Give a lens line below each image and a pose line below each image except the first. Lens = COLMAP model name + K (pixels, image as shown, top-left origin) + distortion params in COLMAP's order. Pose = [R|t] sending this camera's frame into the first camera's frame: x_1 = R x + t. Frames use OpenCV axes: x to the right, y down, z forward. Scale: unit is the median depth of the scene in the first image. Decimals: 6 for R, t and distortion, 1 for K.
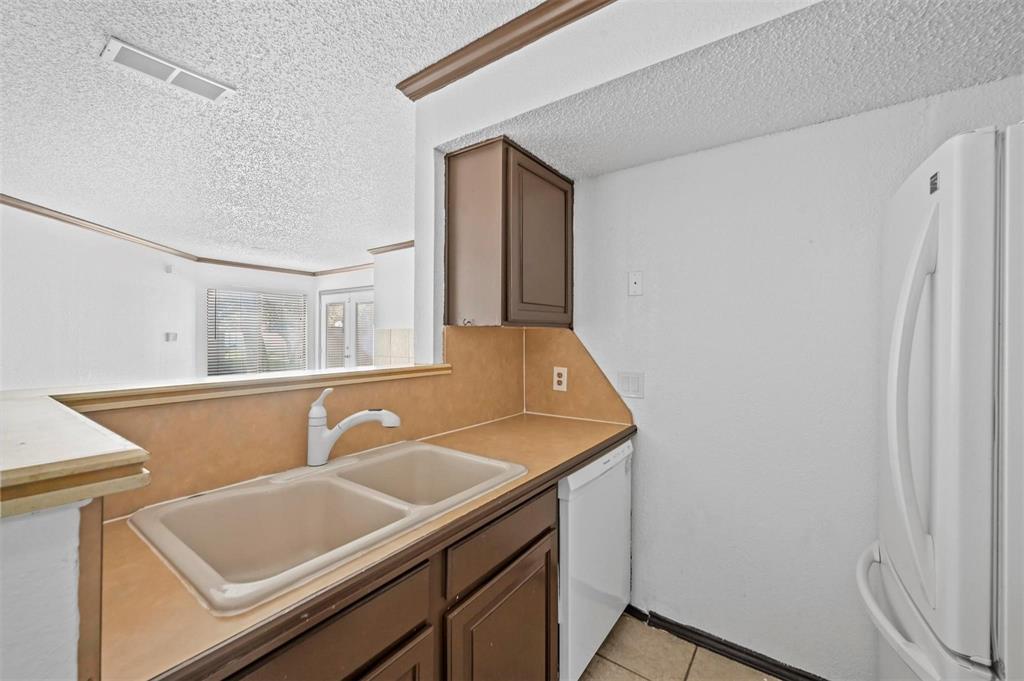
lens RADIAL K [[406.0, 0, 514.9], [0, 406.0, 336.8], [0, 0, 1]] dist [0.001565, 0.000594]
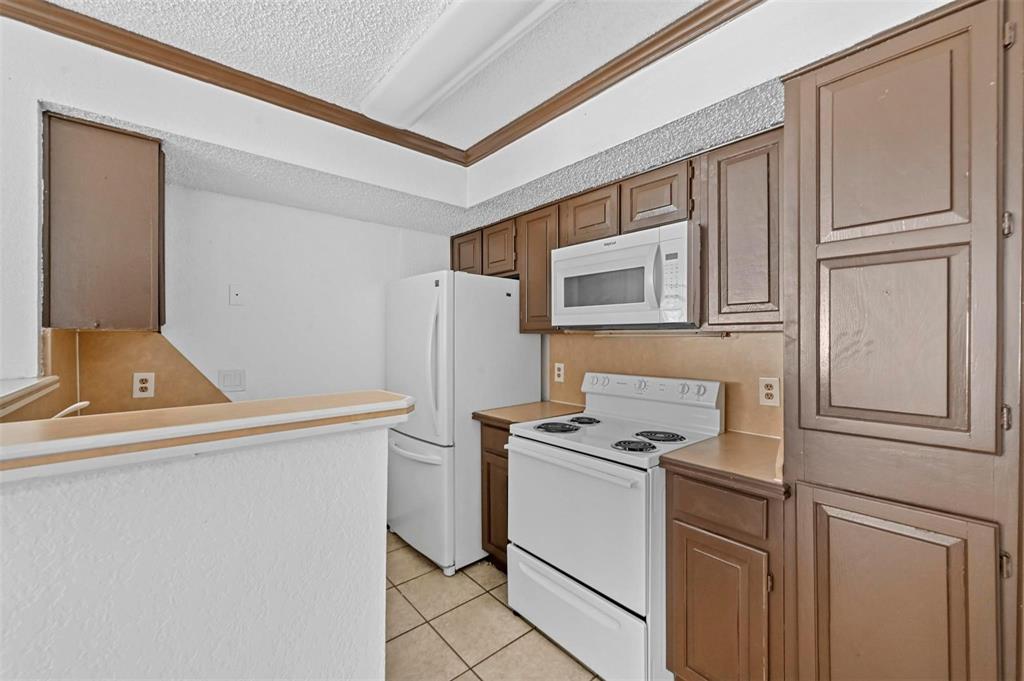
lens RADIAL K [[406.0, 0, 509.9], [0, 406.0, 334.8], [0, 0, 1]] dist [0.001565, 0.000594]
pose [[0.238787, 0.001555, 0.971071, -0.634705], [0.005851, 0.999978, -0.003040, -0.006016], [-0.971054, 0.006407, 0.238772, -0.057019]]
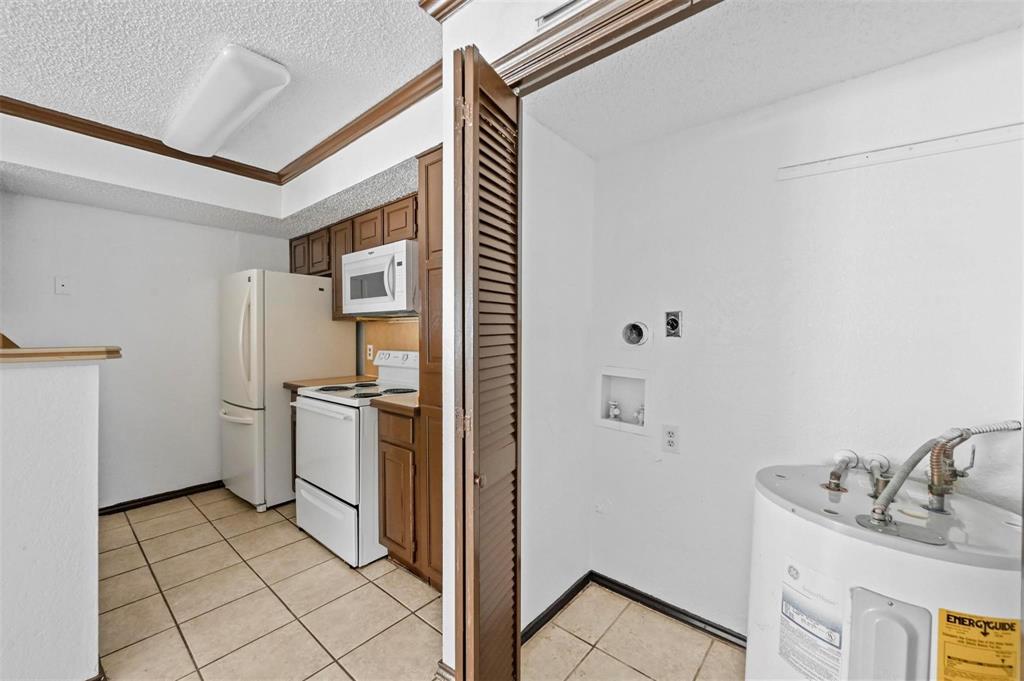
lens RADIAL K [[406.0, 0, 514.0], [0, 406.0, 335.4], [0, 0, 1]] dist [0.001565, 0.000594]
pose [[0.090176, -0.007463, 0.995898, -0.911046], [0.005707, 0.999959, 0.006977, 0.037319], [-0.995909, 0.005054, 0.090215, -0.638187]]
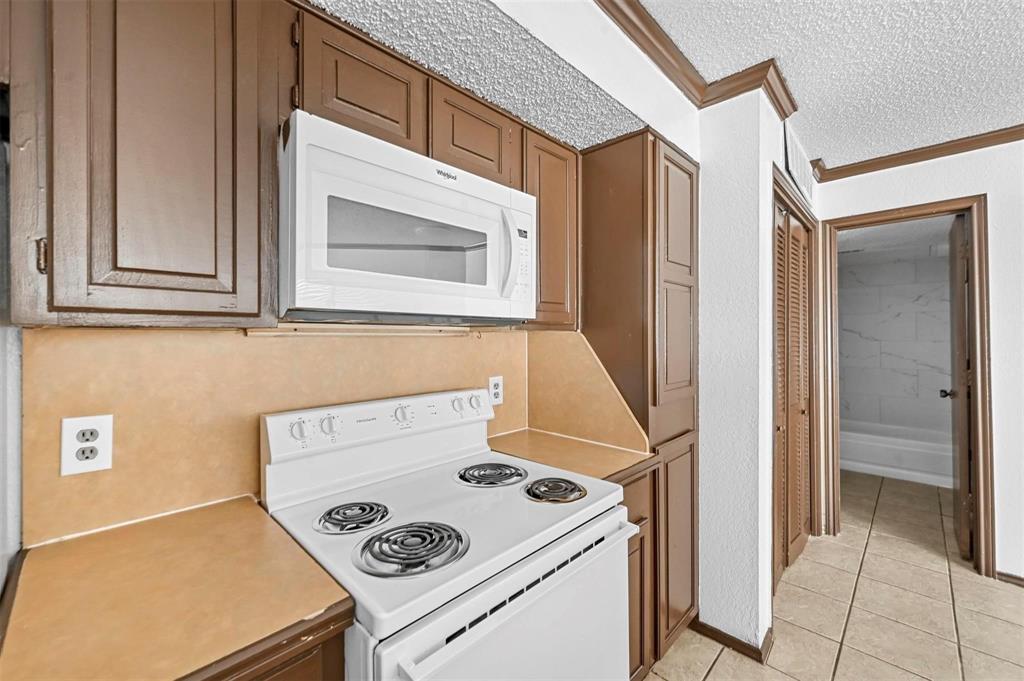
lens RADIAL K [[406.0, 0, 515.0], [0, 406.0, 338.8], [0, 0, 1]] dist [0.001565, 0.000594]
pose [[-0.989209, 0.000525, 0.146512, 0.179690], [0.001897, 0.999956, 0.009227, -0.003605], [-0.146501, 0.009405, -0.989166, 0.477272]]
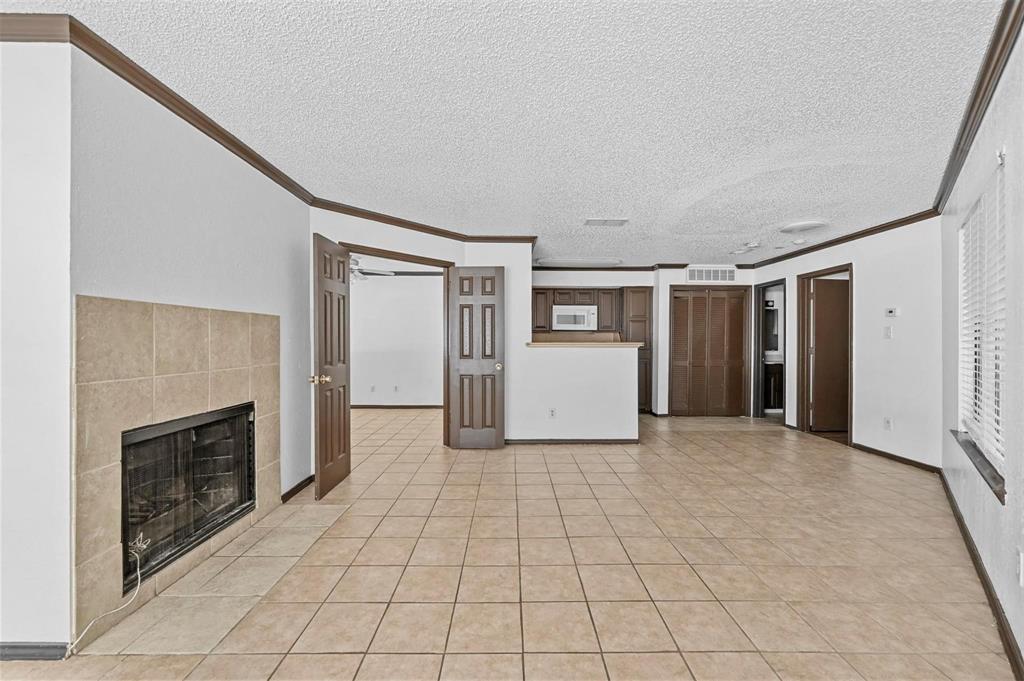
lens RADIAL K [[406.0, 0, 508.5], [0, 406.0, 340.2], [0, 0, 1]] dist [0.001565, 0.000594]
pose [[-0.583895, -0.000579, 0.811829, -2.132972], [-0.004264, 0.999988, -0.002353, 0.067241], [-0.811818, -0.004836, -0.583891, 2.430132]]
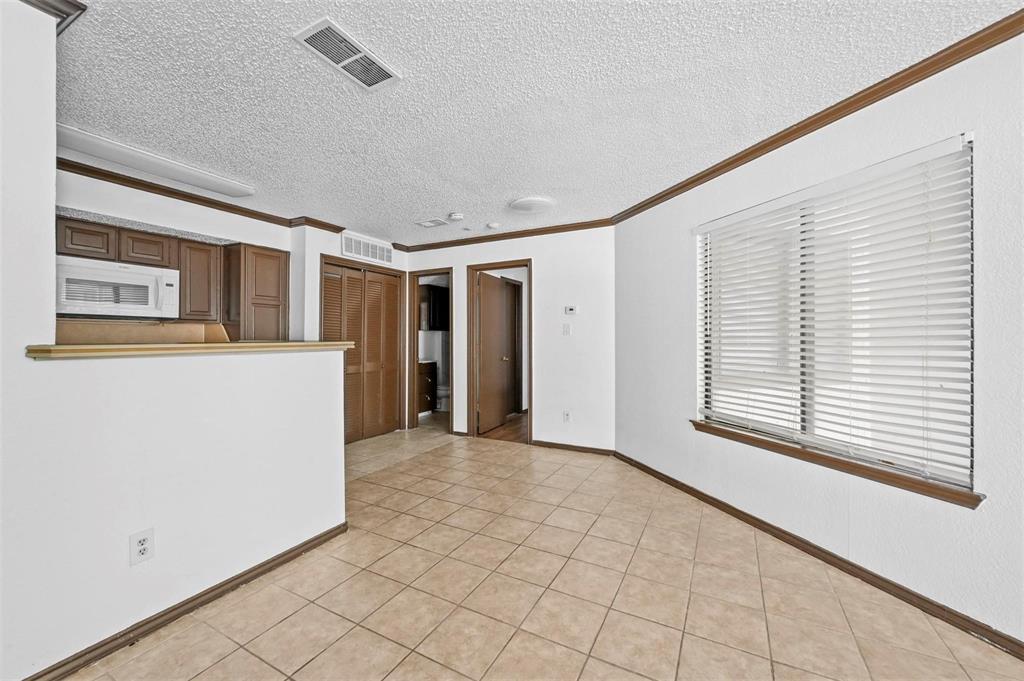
lens RADIAL K [[406.0, 0, 510.1], [0, 406.0, 335.3], [0, 0, 1]] dist [0.001565, 0.000594]
pose [[-0.991948, 0.001610, -0.126633, -0.968207], [0.002819, 0.999952, -0.009374, 0.066315], [0.126612, -0.009656, -0.991905, 1.738342]]
